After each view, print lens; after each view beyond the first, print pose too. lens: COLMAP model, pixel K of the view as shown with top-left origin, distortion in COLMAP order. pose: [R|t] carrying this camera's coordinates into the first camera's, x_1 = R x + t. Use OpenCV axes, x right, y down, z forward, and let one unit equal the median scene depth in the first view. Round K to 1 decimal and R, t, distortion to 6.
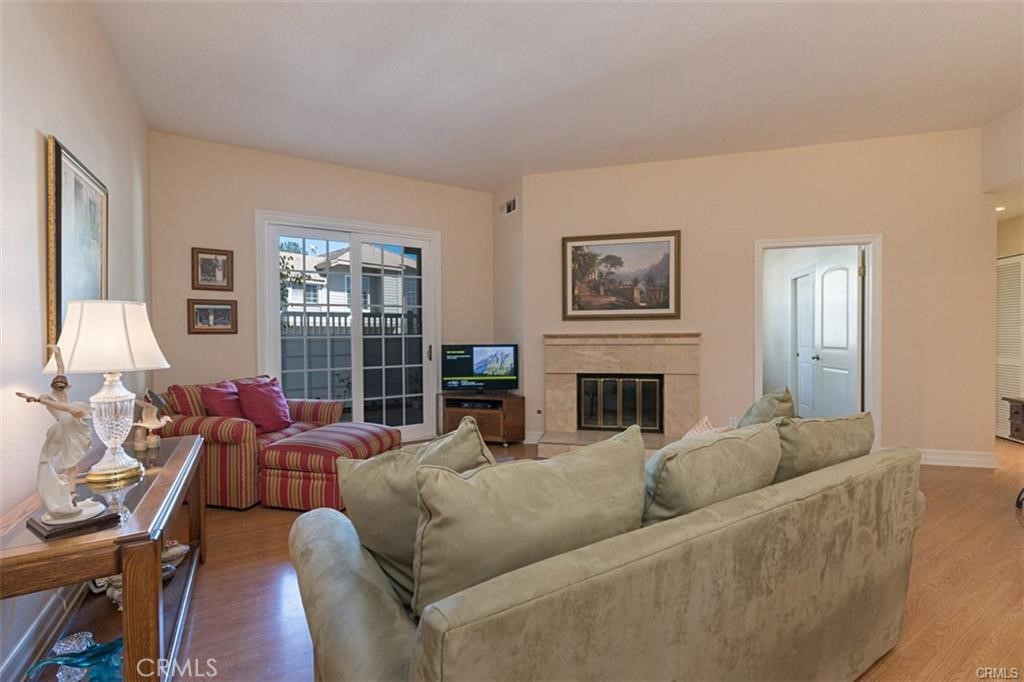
lens RADIAL K [[446.0, 0, 504.9], [0, 446.0, 344.2], [0, 0, 1]] dist [-0.003344, -0.000901]
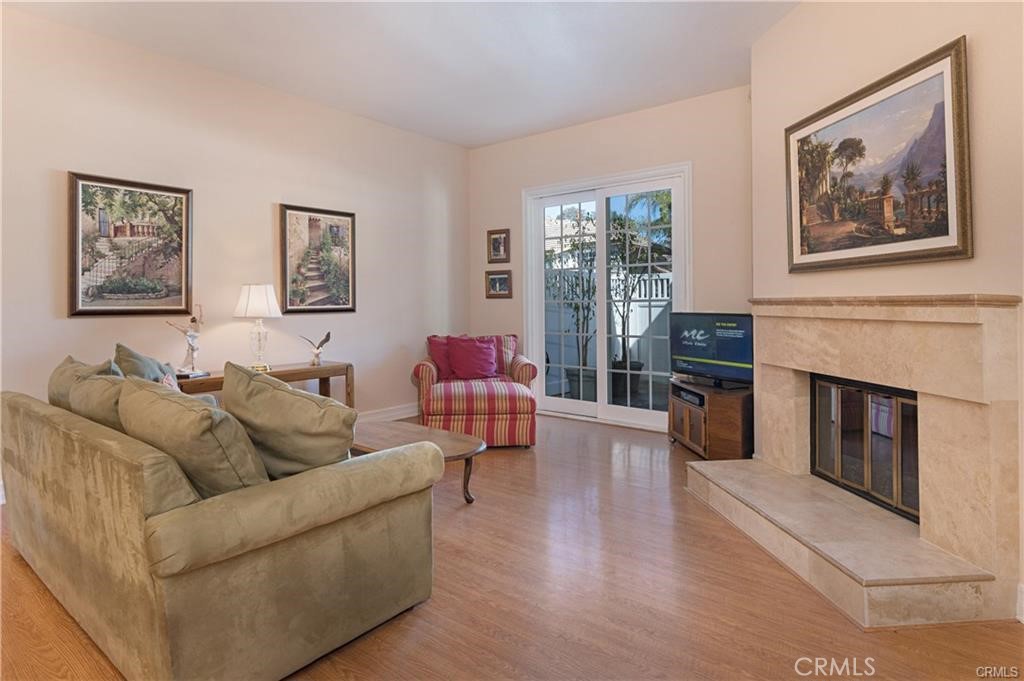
lens RADIAL K [[551.2, 0, 502.7], [0, 551.2, 298.7], [0, 0, 1]] dist [0.001526, -0.000179]
pose [[0.343021, -0.000316, -0.939328, 0.690048], [-0.015711, 0.999858, -0.006073, -0.011736], [0.939196, 0.016841, 0.342967, 0.433166]]
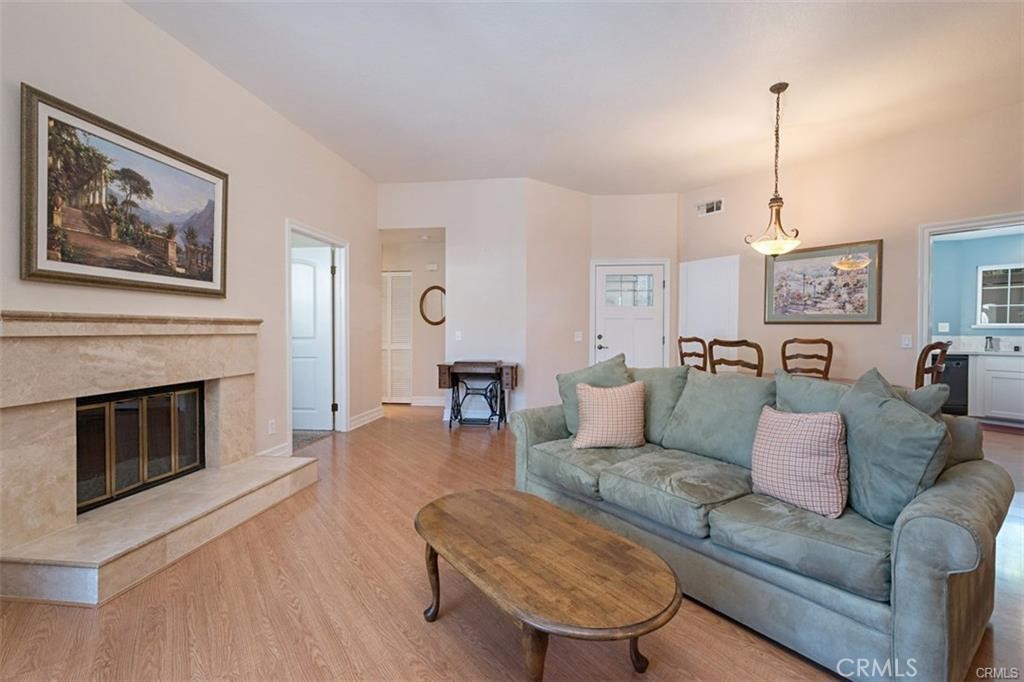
lens RADIAL K [[446.0, 0, 516.7], [0, 446.0, 338.3], [0, 0, 1]] dist [-0.003344, -0.000901]
pose [[-0.117090, -0.010695, 0.993064, -0.357441], [0.014066, 0.999824, 0.012426, 0.003963], [-0.993022, 0.015423, -0.116919, 0.606954]]
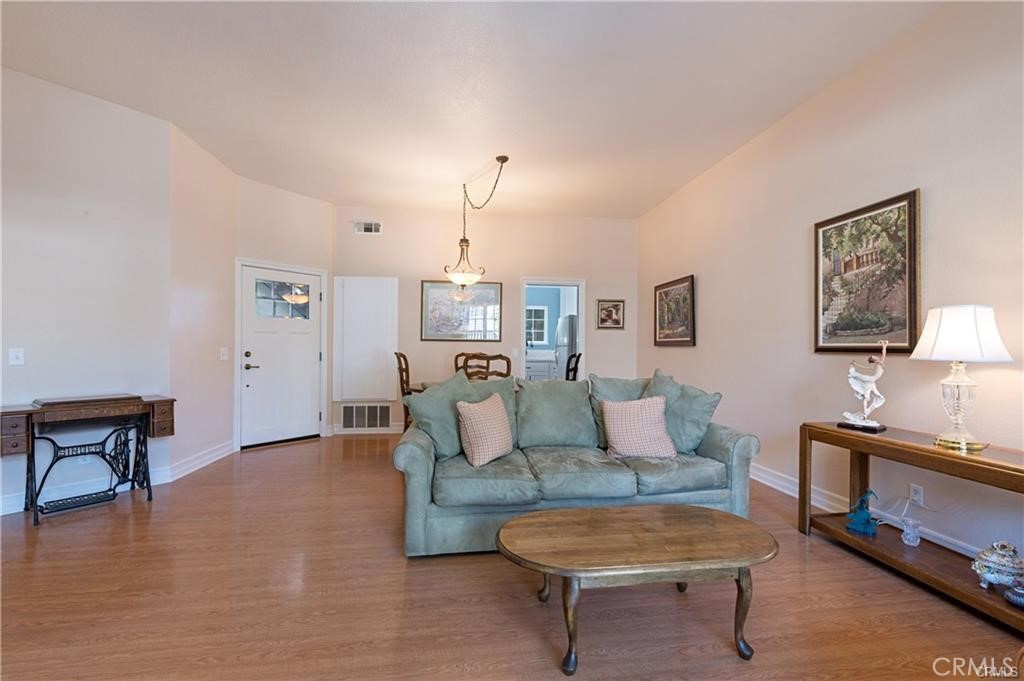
lens RADIAL K [[446.0, 0, 515.8], [0, 446.0, 348.9], [0, 0, 1]] dist [-0.003344, -0.000901]
pose [[-0.927369, 0.003273, 0.374133, -0.065326], [0.010072, 0.999818, 0.016218, -0.003596], [-0.374012, 0.018808, -0.927233, 0.954681]]
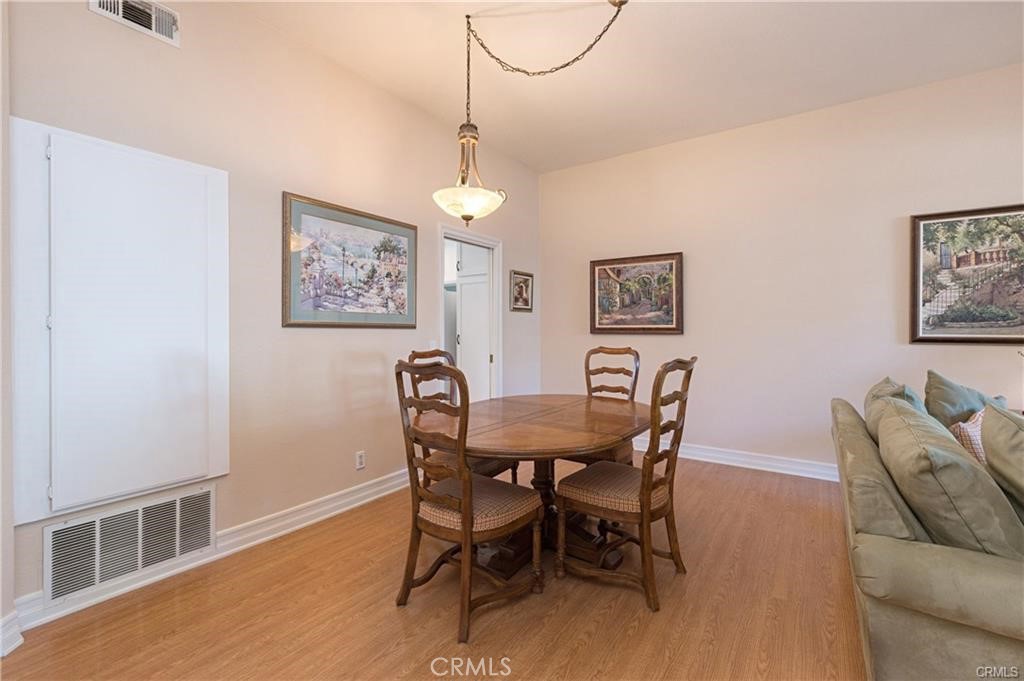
lens RADIAL K [[446.0, 0, 512.2], [0, 446.0, 334.5], [0, 0, 1]] dist [-0.003344, -0.000901]
pose [[-0.909821, 0.012433, -0.414815, 0.633891], [-0.000278, 0.999533, 0.030570, -0.016770], [0.415001, 0.027929, -0.909392, 0.511563]]
